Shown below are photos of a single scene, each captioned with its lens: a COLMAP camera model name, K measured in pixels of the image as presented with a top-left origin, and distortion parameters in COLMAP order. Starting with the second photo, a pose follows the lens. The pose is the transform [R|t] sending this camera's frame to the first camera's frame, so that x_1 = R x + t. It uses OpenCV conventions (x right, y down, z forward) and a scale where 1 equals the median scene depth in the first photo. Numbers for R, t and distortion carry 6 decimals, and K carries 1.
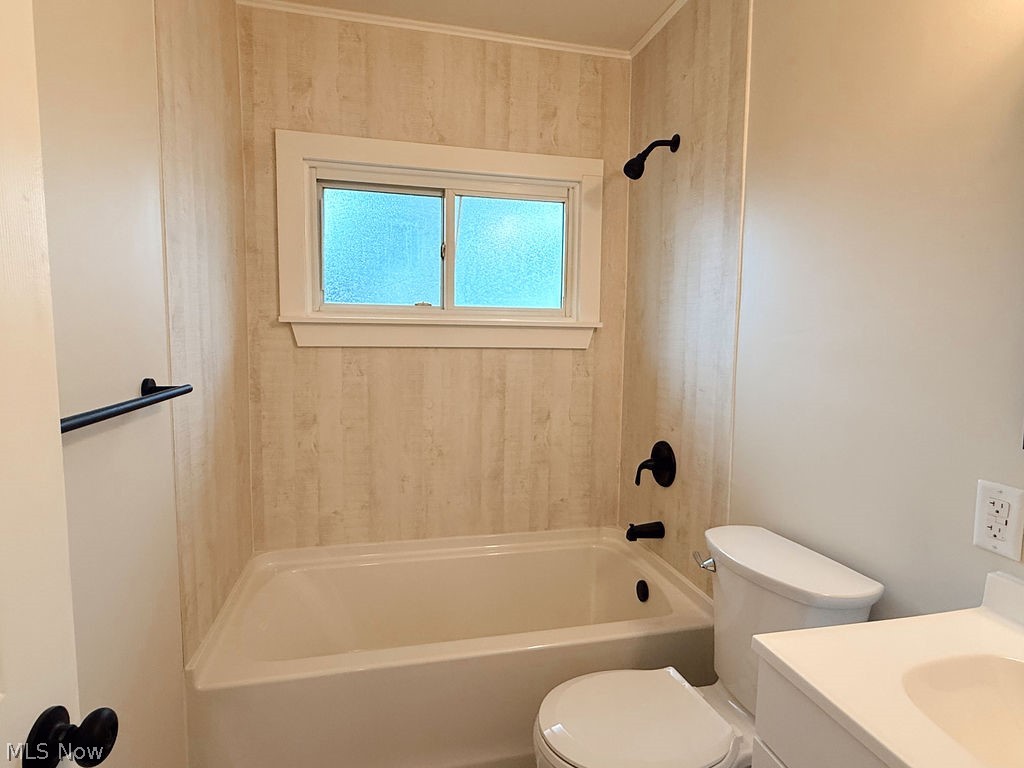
lens RADIAL K [[549.3, 0, 506.5], [0, 549.3, 385.8], [0, 0, 1]] dist [-0.001360, -0.000956]
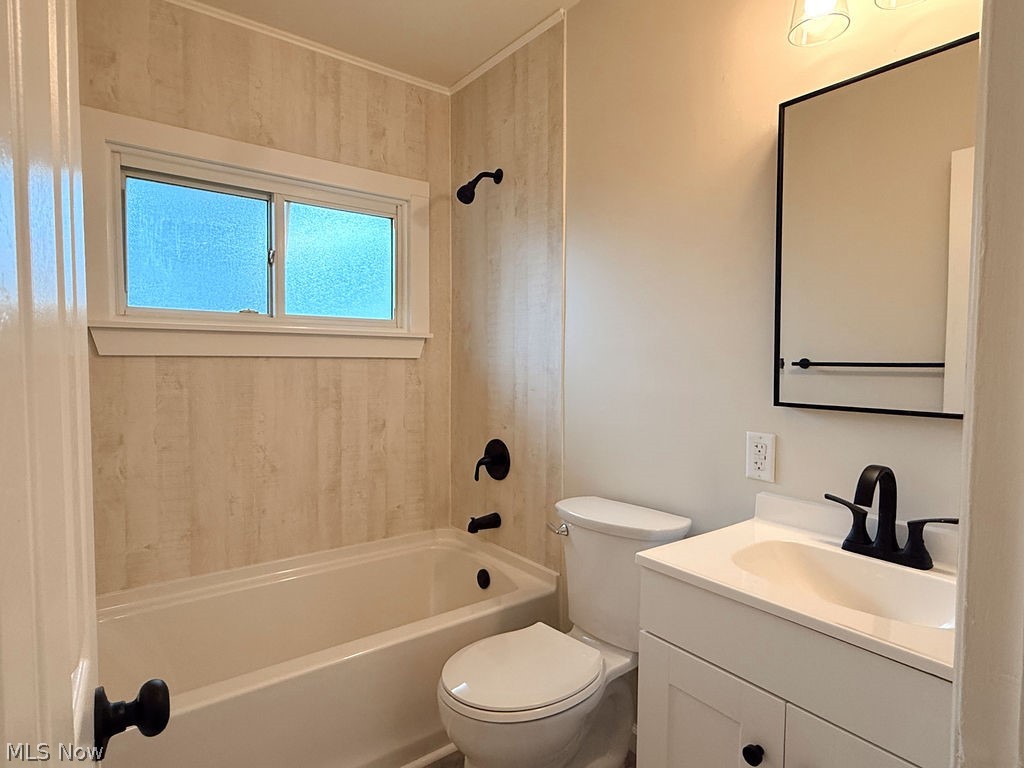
lens RADIAL K [[549.3, 0, 521.4], [0, 549.3, 383.3], [0, 0, 1]] dist [-0.001360, -0.000956]
pose [[0.915144, -0.026765, 0.402238, -0.112780], [0.043510, 0.998523, -0.032550, 0.026310], [-0.400772, 0.047289, 0.914956, -0.042840]]
